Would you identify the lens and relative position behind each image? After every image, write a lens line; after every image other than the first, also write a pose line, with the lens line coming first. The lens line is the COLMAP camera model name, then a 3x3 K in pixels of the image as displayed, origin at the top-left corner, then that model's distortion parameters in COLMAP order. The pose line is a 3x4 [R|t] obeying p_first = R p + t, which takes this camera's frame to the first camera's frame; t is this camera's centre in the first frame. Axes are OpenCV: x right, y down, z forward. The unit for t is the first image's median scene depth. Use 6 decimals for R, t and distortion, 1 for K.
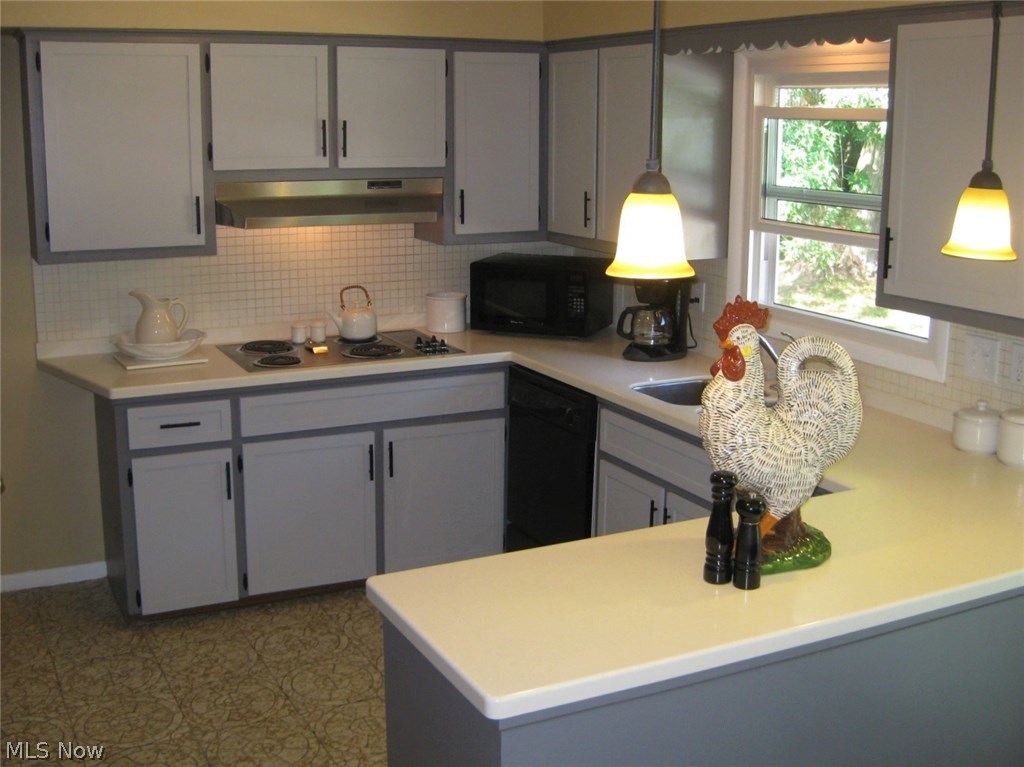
lens RADIAL K [[1195.8, 0, 512.0], [0, 1195.8, 383.5], [0, 0, 1]] dist [-0.201027, -0.012017]
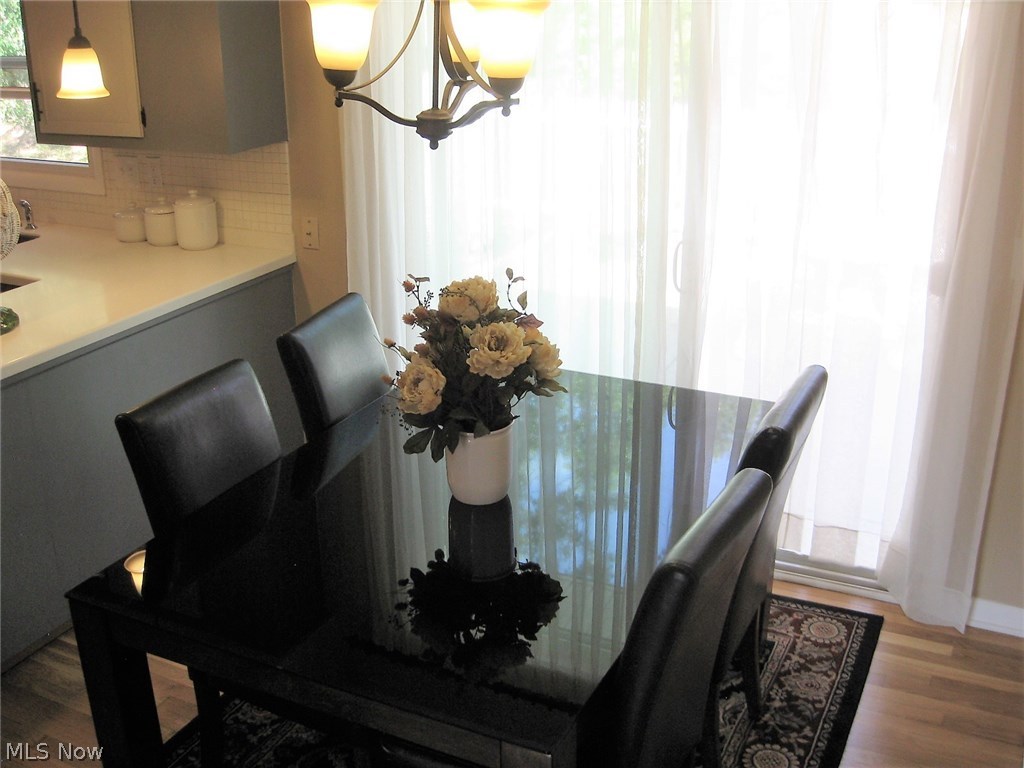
lens RADIAL K [[1106.7, 0, 512.0], [0, 1106.7, 384.0], [0, 0, 1]] dist [-0.169135, 0.034588]
pose [[0.797116, -0.222490, 0.561342, 0.006923], [0.137278, 0.972072, 0.190346, 0.043442], [-0.588014, -0.074668, 0.805397, -0.298689]]
